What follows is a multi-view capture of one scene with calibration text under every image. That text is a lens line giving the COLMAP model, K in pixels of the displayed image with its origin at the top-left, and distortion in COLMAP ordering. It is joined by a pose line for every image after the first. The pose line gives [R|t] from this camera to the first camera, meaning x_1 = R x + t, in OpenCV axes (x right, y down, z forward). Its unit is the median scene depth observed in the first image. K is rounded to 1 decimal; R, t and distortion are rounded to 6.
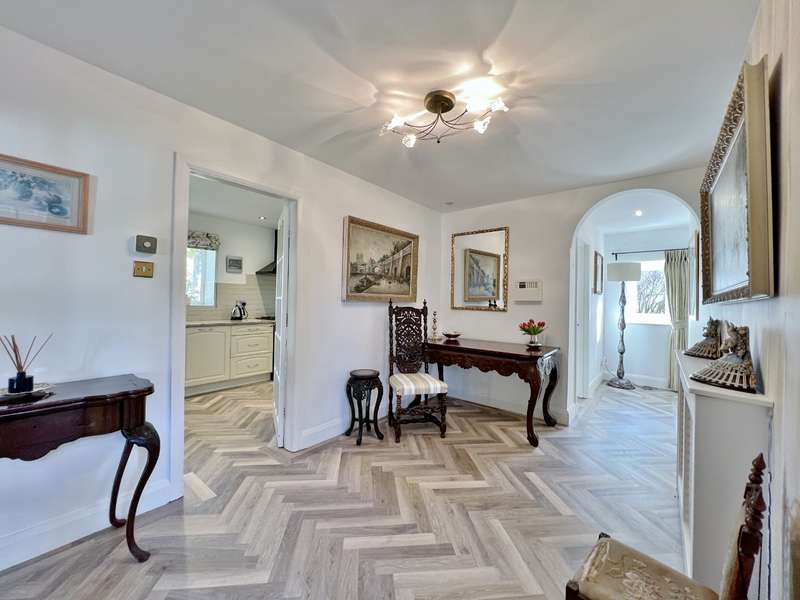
lens RADIAL K [[320.5, 0, 397.0], [0, 320.5, 297.7], [0, 0, 1]] dist [-0.001160, 0.000301]
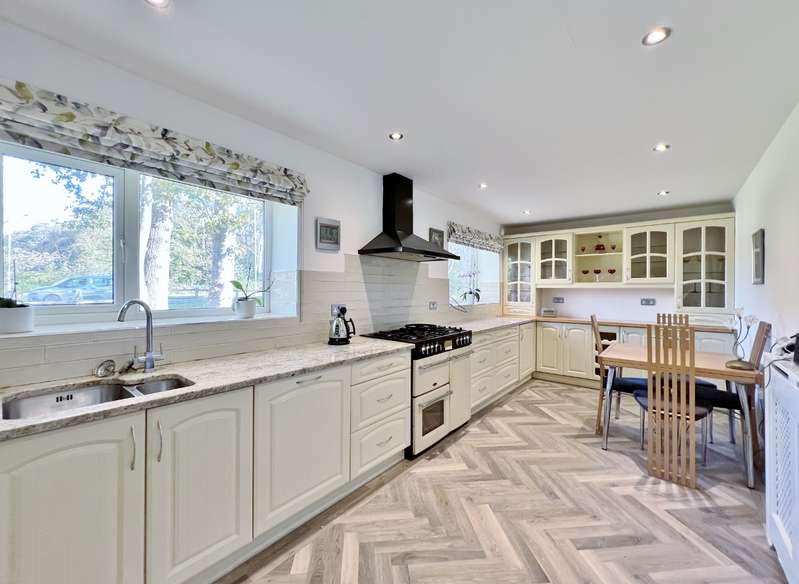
lens RADIAL K [[329.4, 0, 397.2], [0, 329.4, 290.5], [0, 0, 1]] dist [0.000319, -0.000049]
pose [[0.999940, -0.010560, -0.002738, -0.605722], [0.010596, 0.999854, 0.013434, -0.030070], [0.002596, -0.013462, 0.999906, 0.714999]]
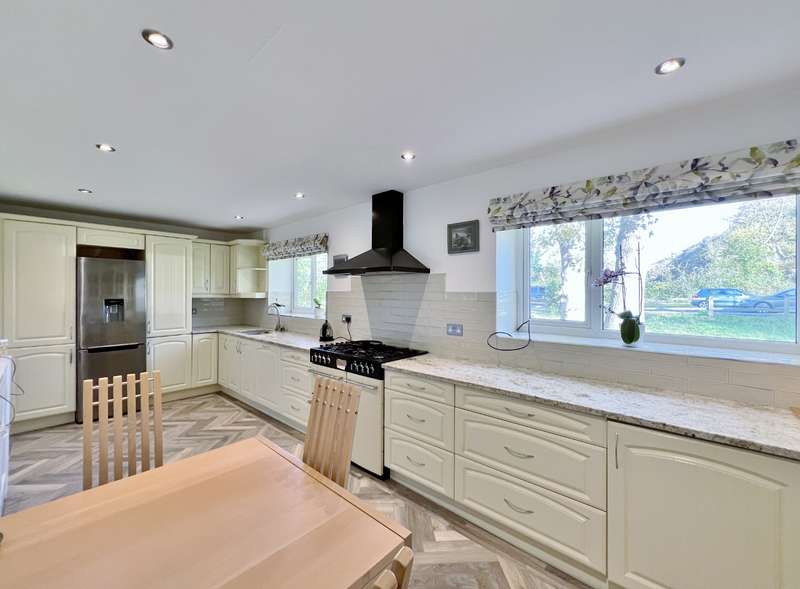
lens RADIAL K [[329.8, 0, 397.7], [0, 329.8, 293.0], [0, 0, 1]] dist [0.000319, -0.000049]
pose [[-0.050752, -0.017159, -0.998564, 0.386351], [0.004553, 0.999838, -0.017412, -0.040895], [0.998701, -0.005430, -0.050666, 1.790667]]
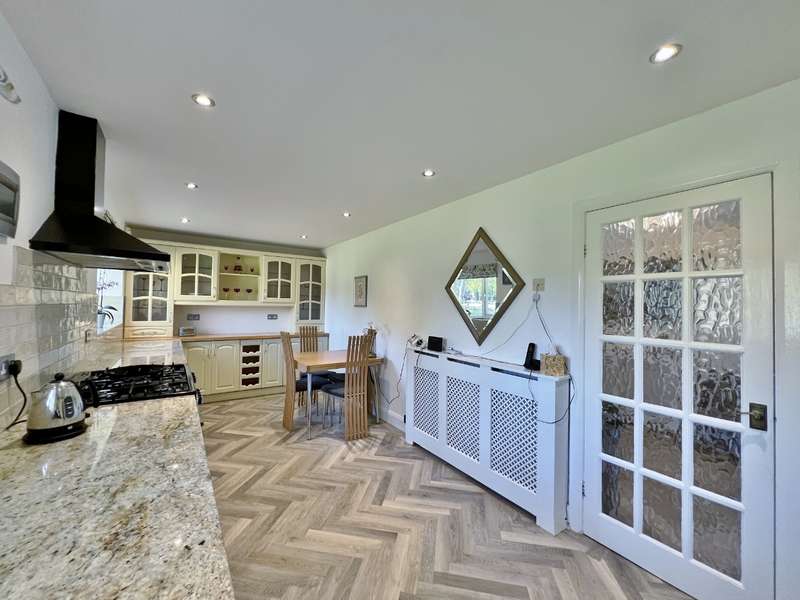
lens RADIAL K [[320.5, 0, 397.0], [0, 320.5, 297.7], [0, 0, 1]] dist [-0.001160, 0.000301]
pose [[0.276237, 0.011691, 0.961018, -0.992358], [-0.025172, 0.999671, -0.004925, -0.060999], [-0.960760, -0.022830, 0.276441, 1.014073]]
